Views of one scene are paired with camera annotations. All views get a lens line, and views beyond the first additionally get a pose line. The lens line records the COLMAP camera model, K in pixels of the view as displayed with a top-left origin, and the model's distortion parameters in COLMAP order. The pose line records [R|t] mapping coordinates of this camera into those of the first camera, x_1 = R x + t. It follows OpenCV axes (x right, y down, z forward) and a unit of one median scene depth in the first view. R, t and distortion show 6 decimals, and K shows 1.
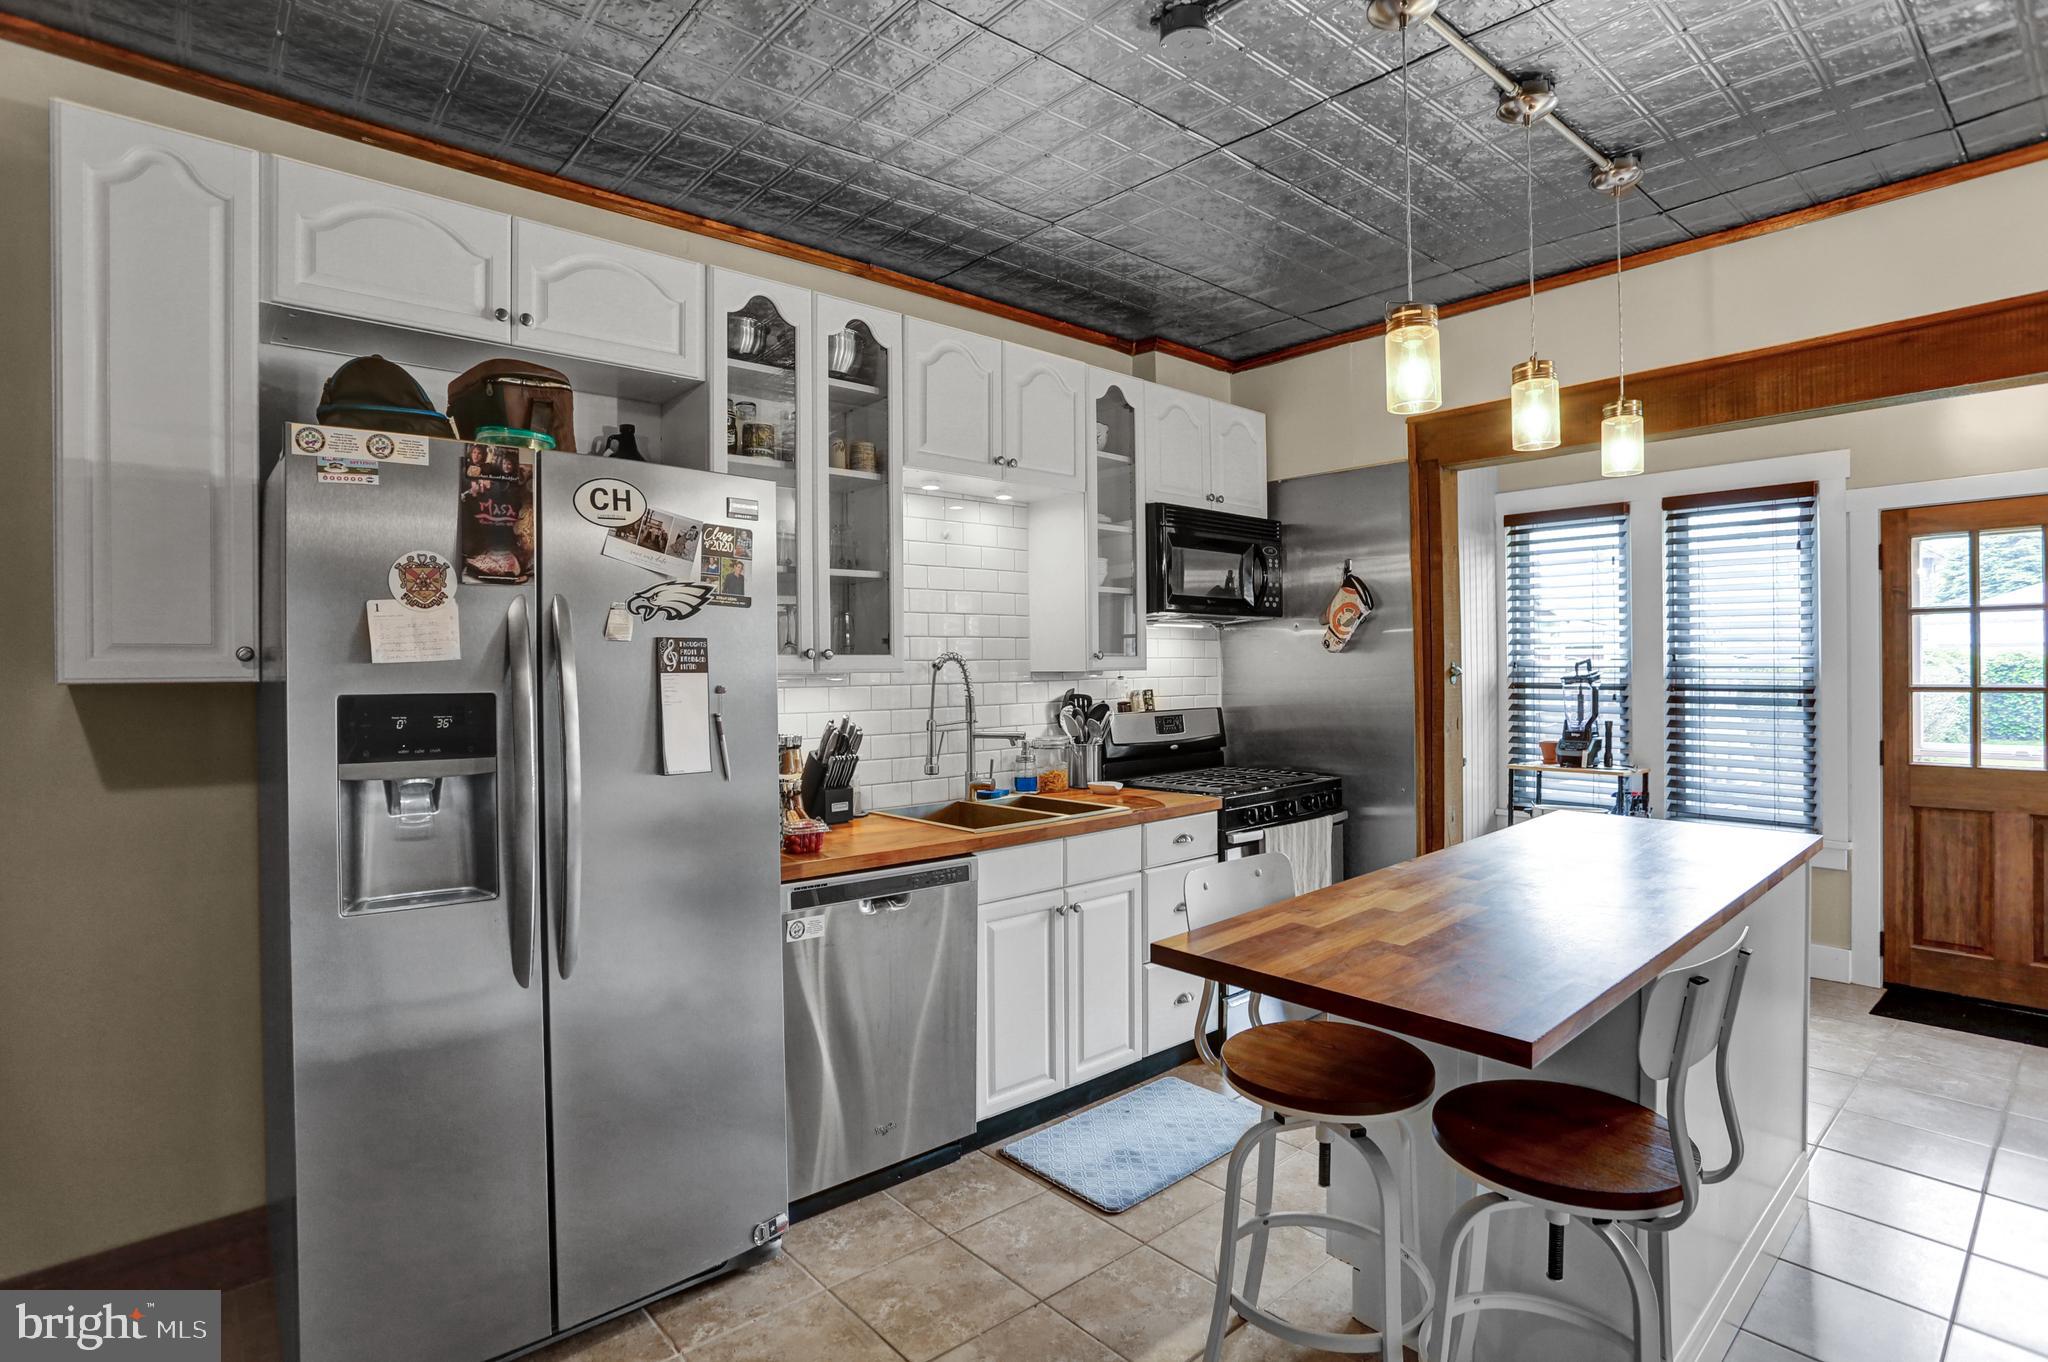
lens RADIAL K [[1027.2, 0, 1024.0], [0, 1027.2, 681.0], [0, 0, 1]] dist [-0.064767, 0.033266]
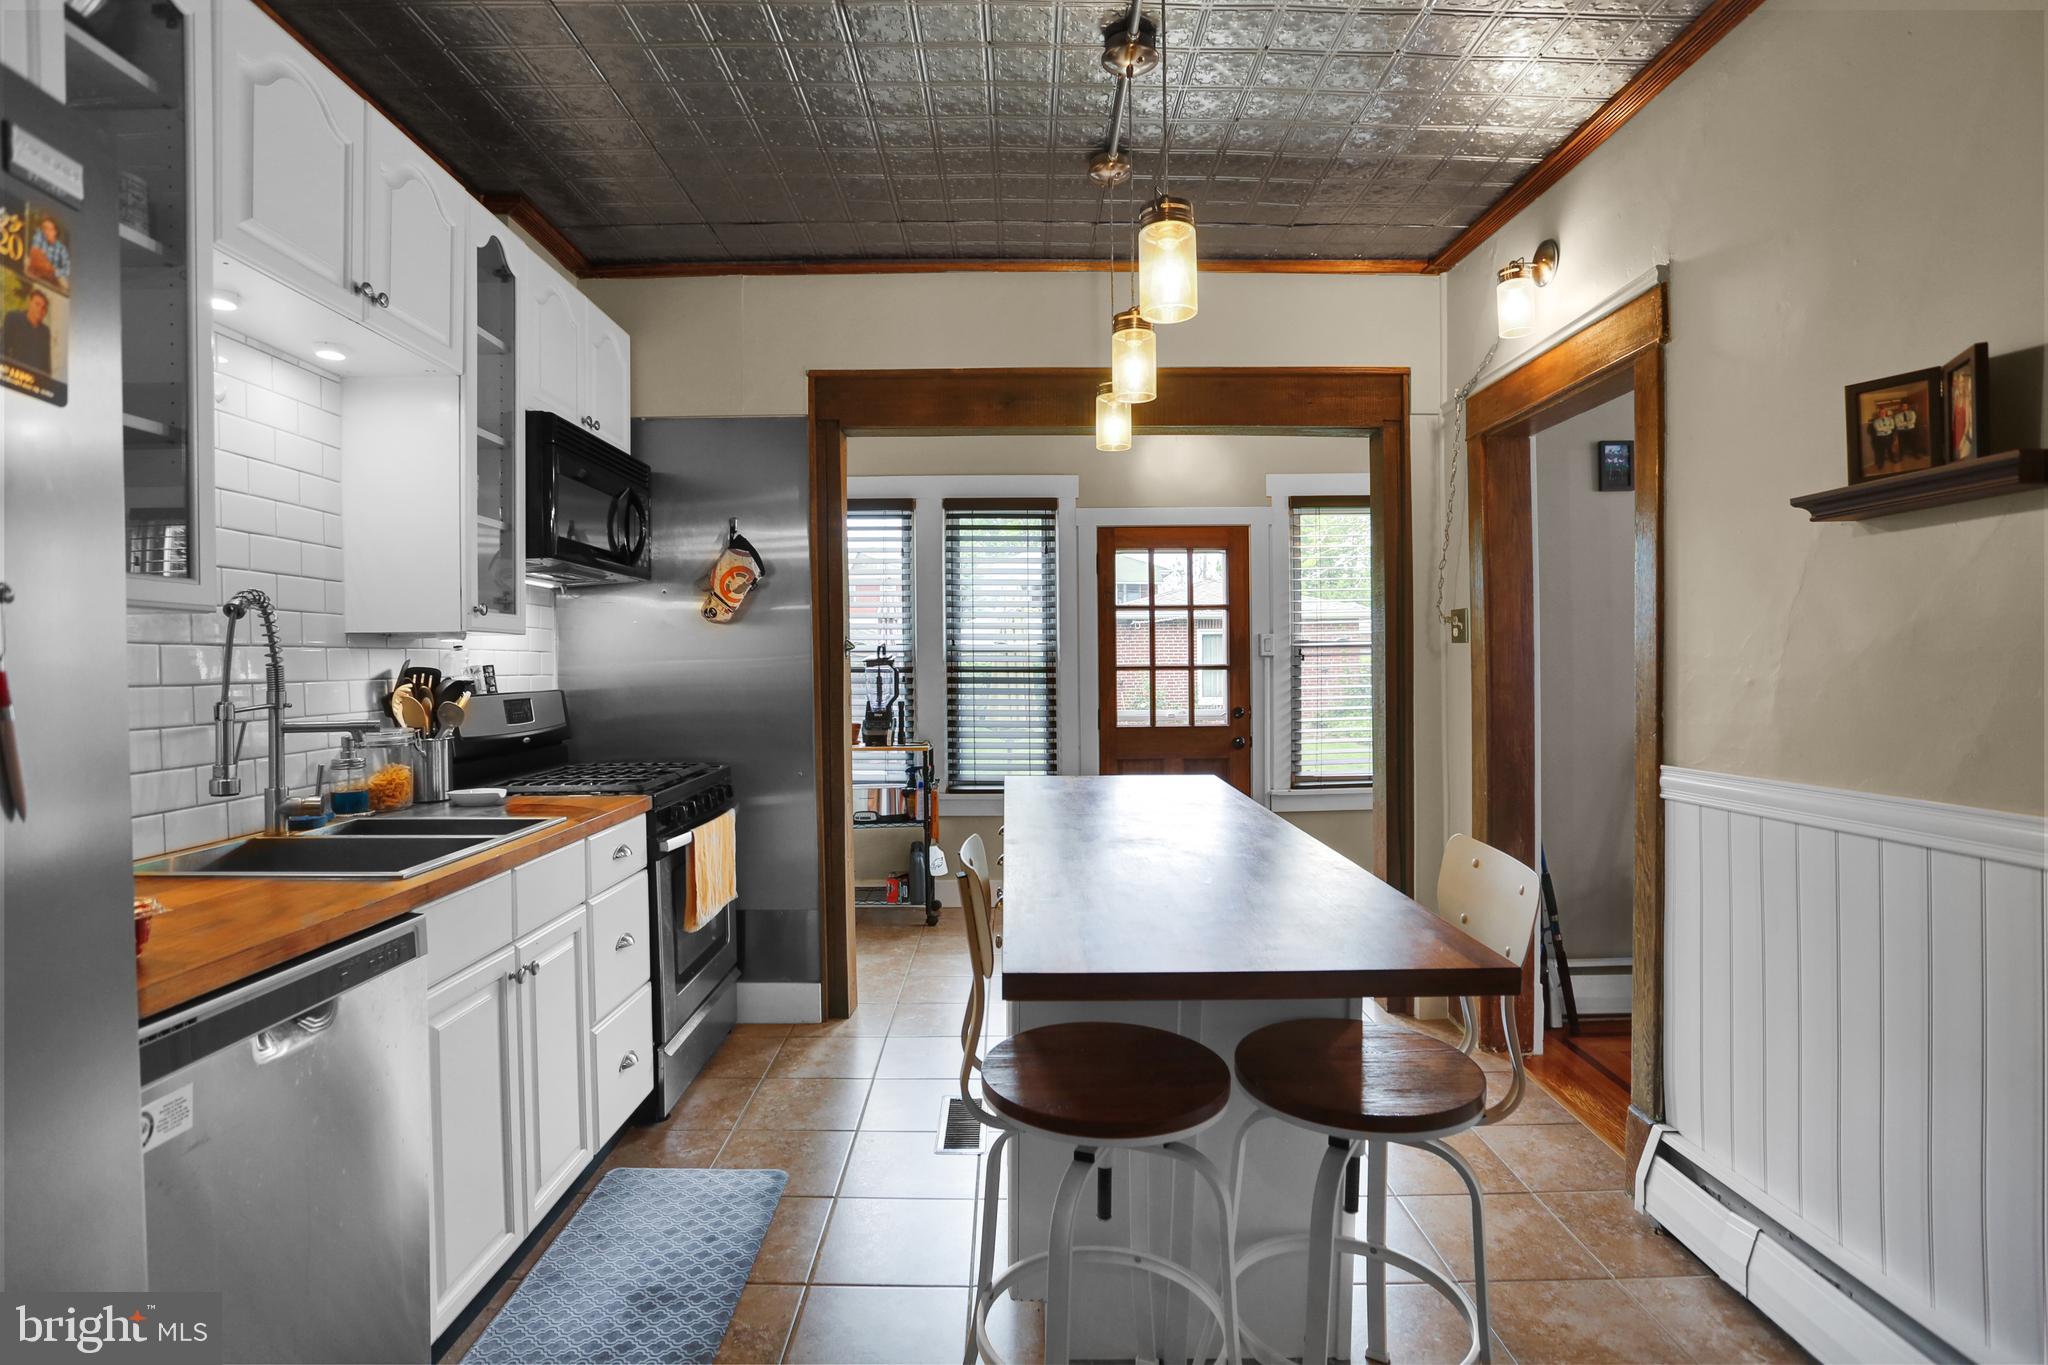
lens RADIAL K [[1011.5, 0, 1015.8], [0, 1011.5, 684.3], [0, 0, 1]] dist [-0.088825, 0.052431]
pose [[0.663597, -0.007421, 0.748053, -0.172215], [0.009162, 0.999956, 0.001792, 0.025779], [-0.748034, 0.005664, 0.663636, 0.246047]]
